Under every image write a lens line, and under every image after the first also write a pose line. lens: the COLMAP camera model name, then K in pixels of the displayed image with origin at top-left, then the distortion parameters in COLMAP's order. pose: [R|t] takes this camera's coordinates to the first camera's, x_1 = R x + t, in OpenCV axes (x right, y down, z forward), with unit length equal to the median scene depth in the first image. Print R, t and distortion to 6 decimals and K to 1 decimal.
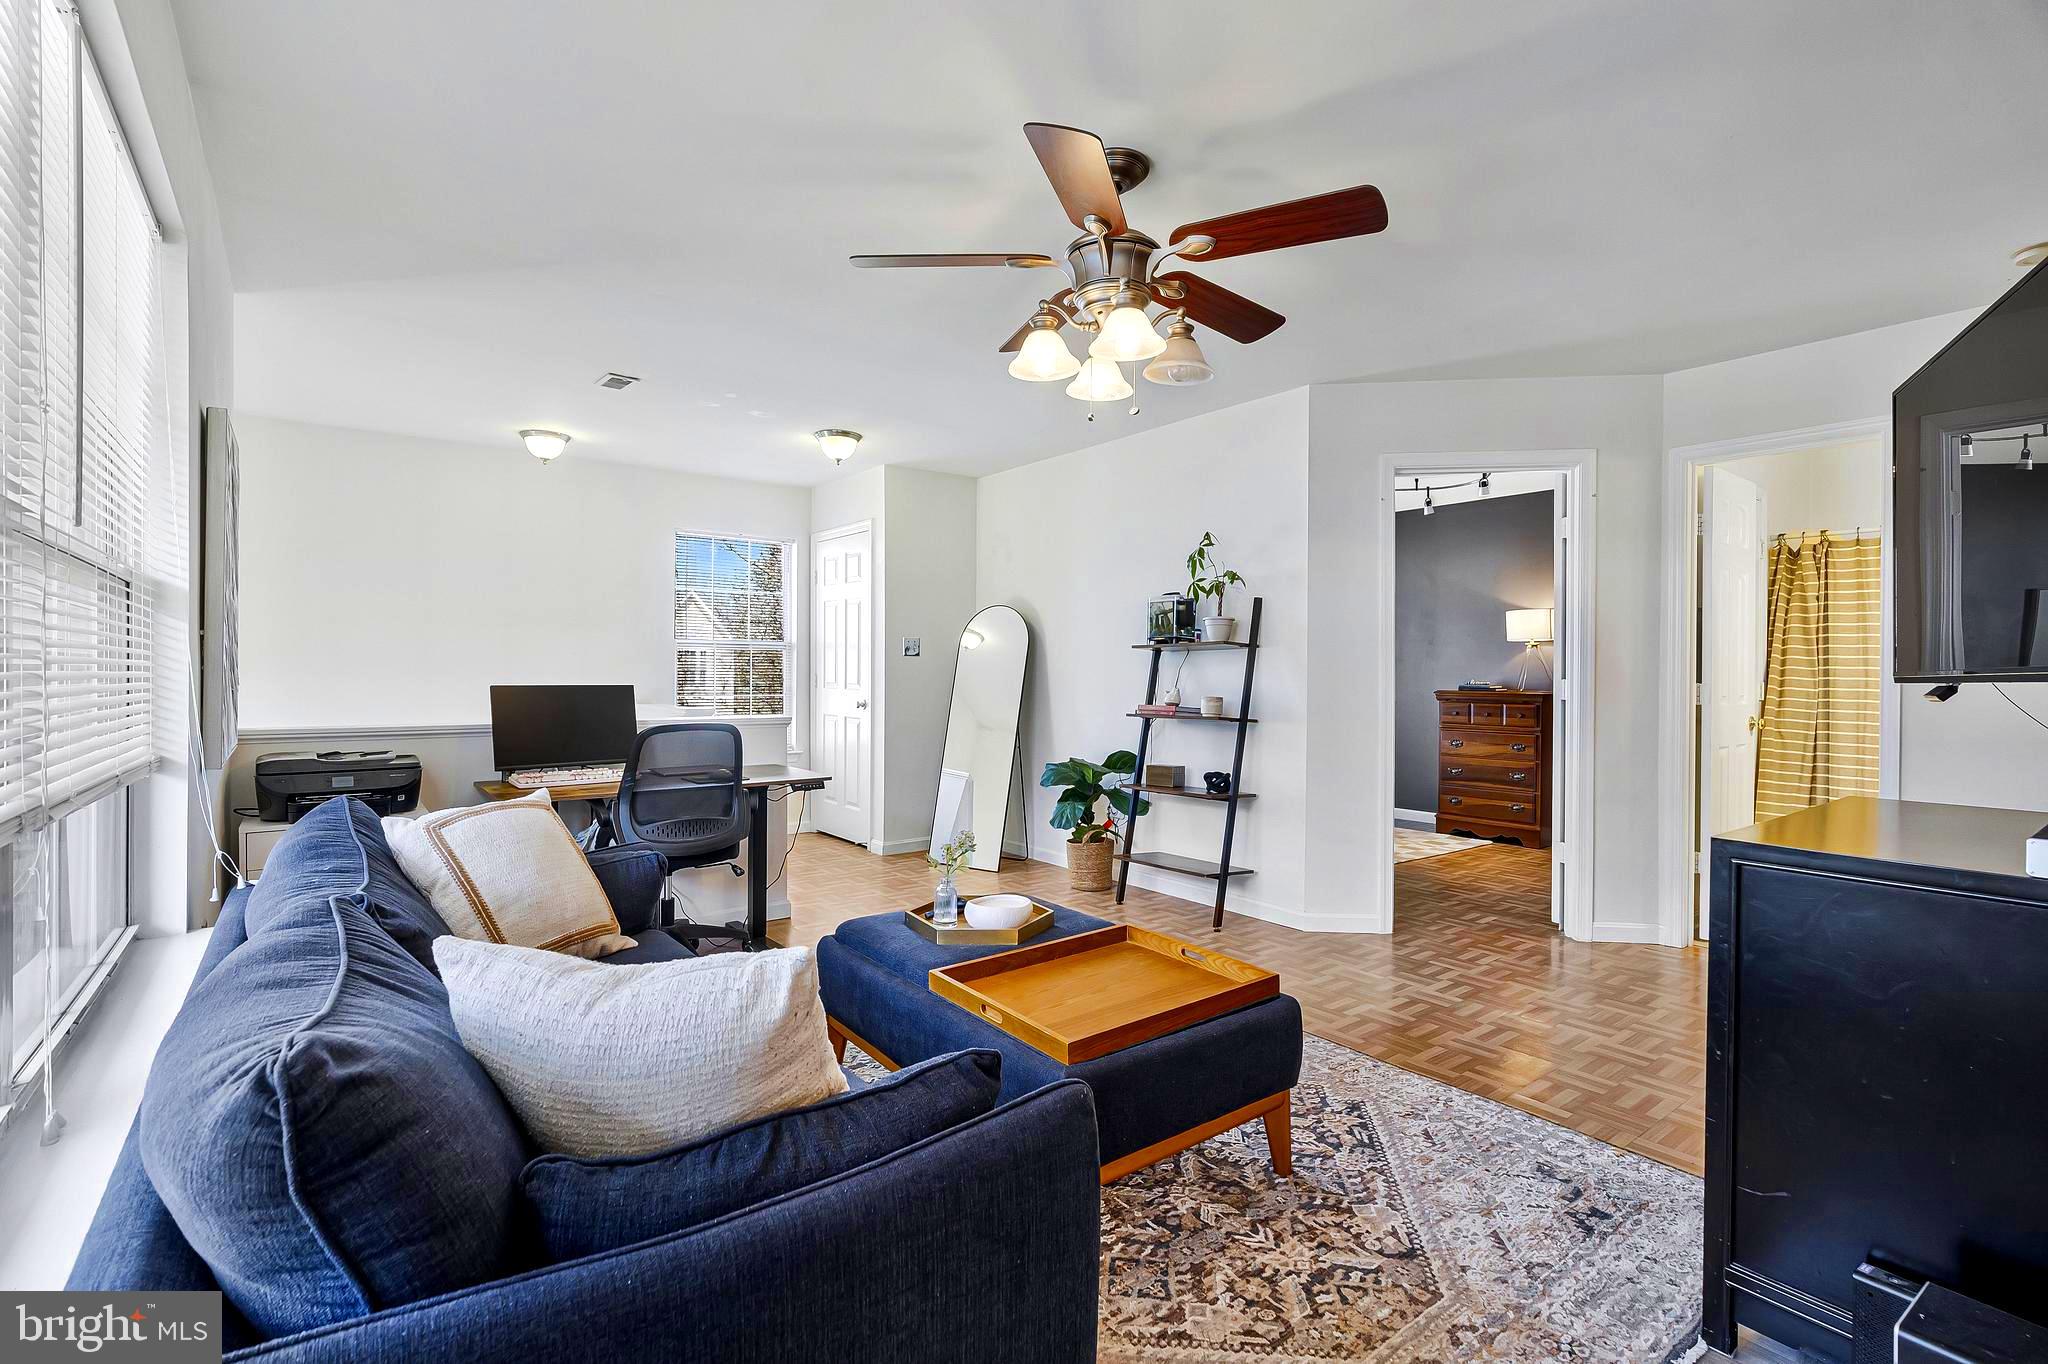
lens RADIAL K [[951.4, 0, 1029.0], [0, 951.4, 670.3], [0, 0, 1]] dist [-0.001043, 0.005546]
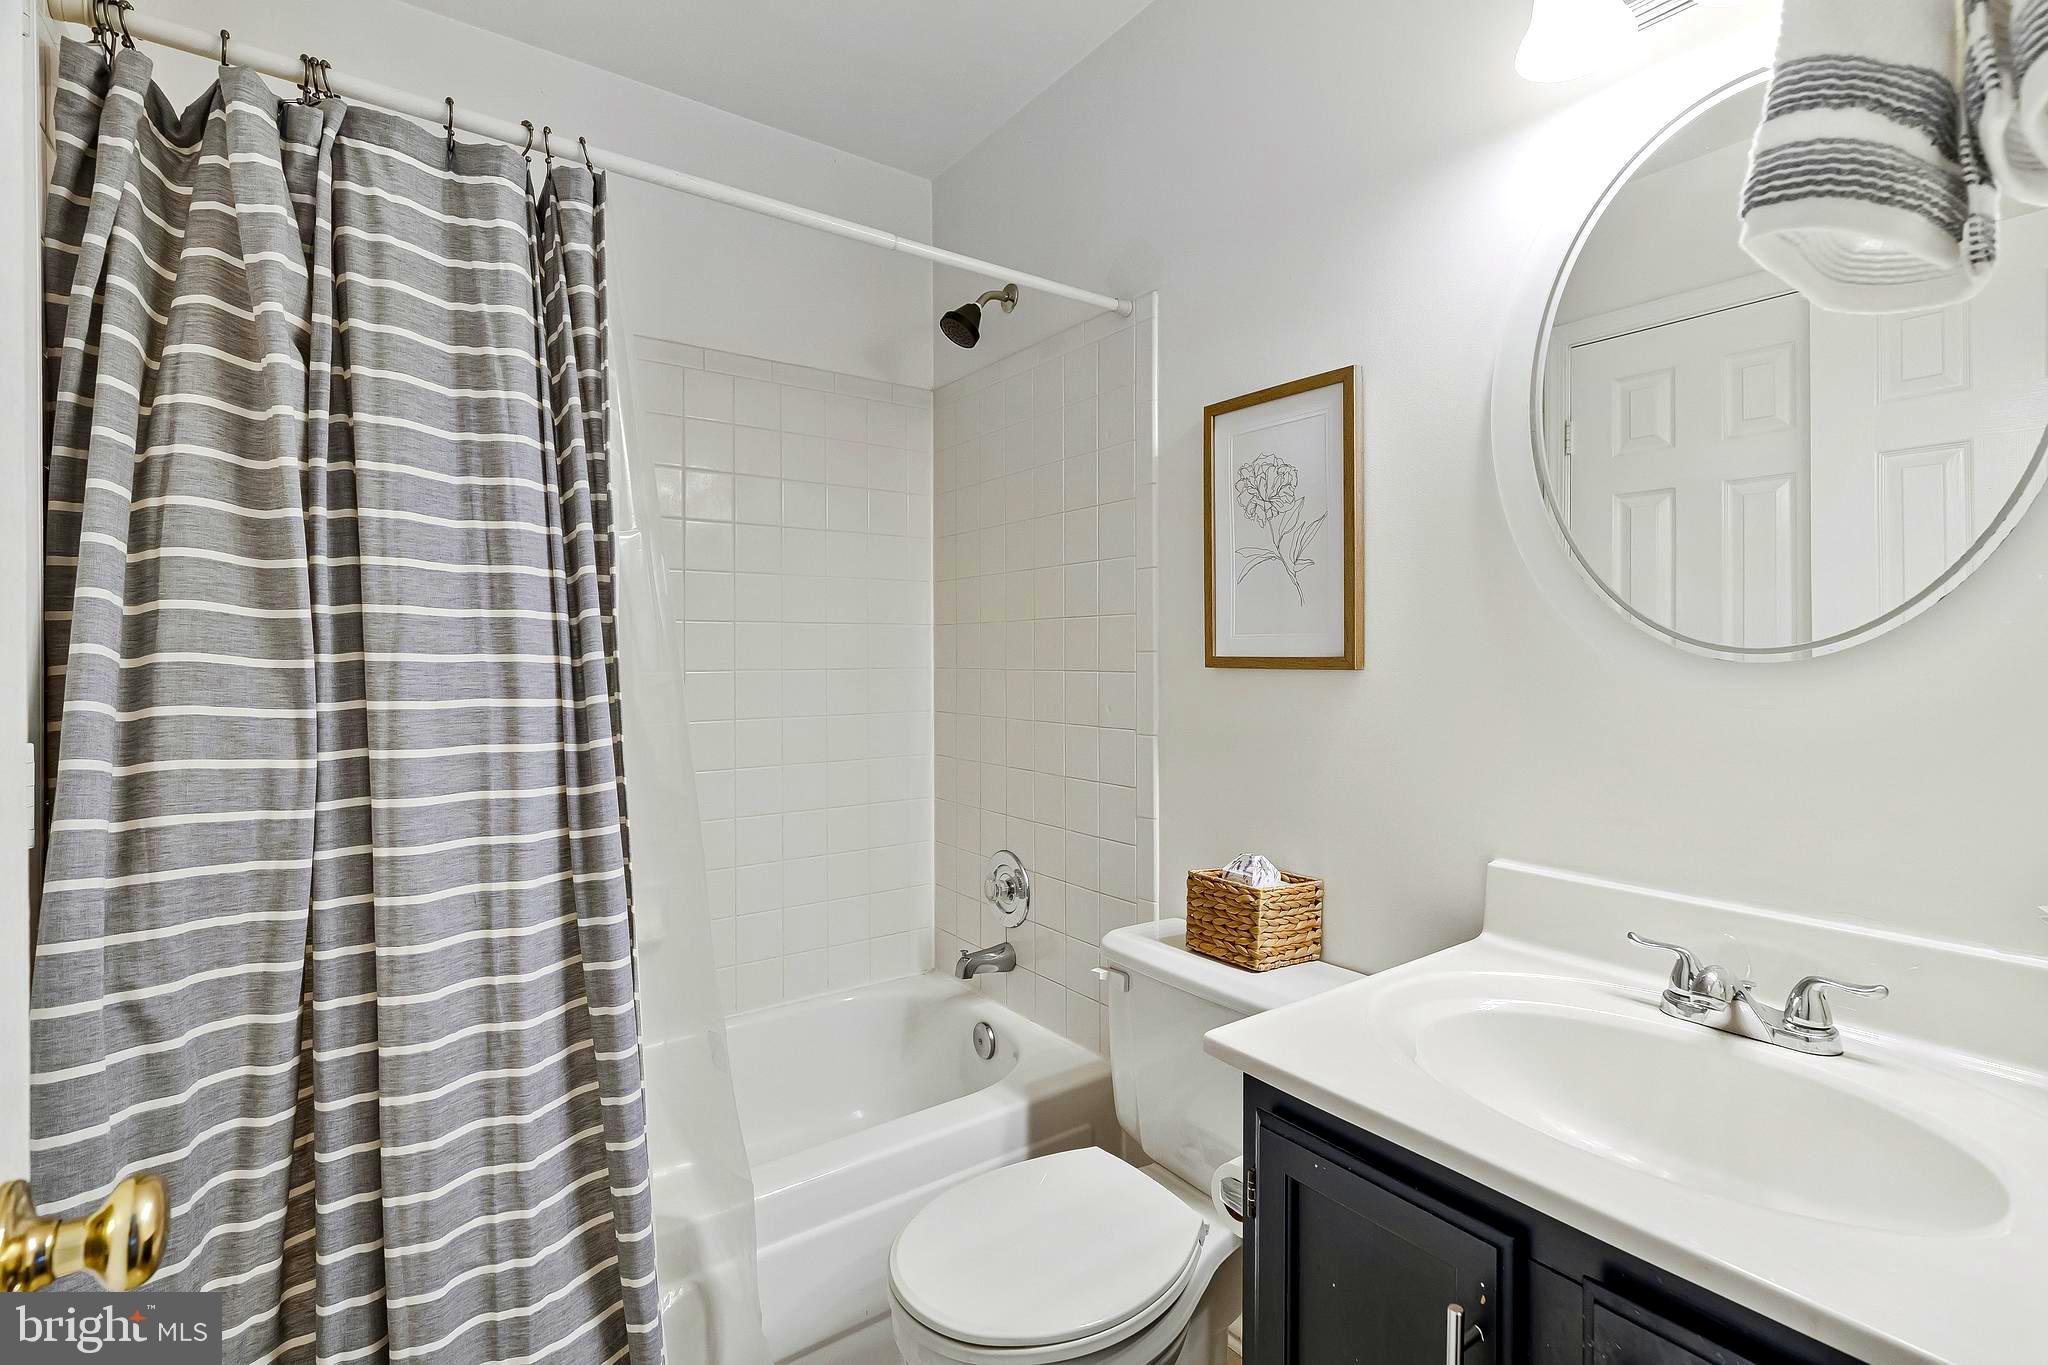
lens RADIAL K [[951.4, 0, 1021.6], [0, 951.4, 660.3], [0, 0, 1]] dist [-0.001043, 0.005546]
pose [[0.044029, 0.000538, 0.999030, 0.611445], [0.006710, 0.999977, -0.000835, -0.001051], [-0.999008, 0.006740, 0.044024, 0.820971]]
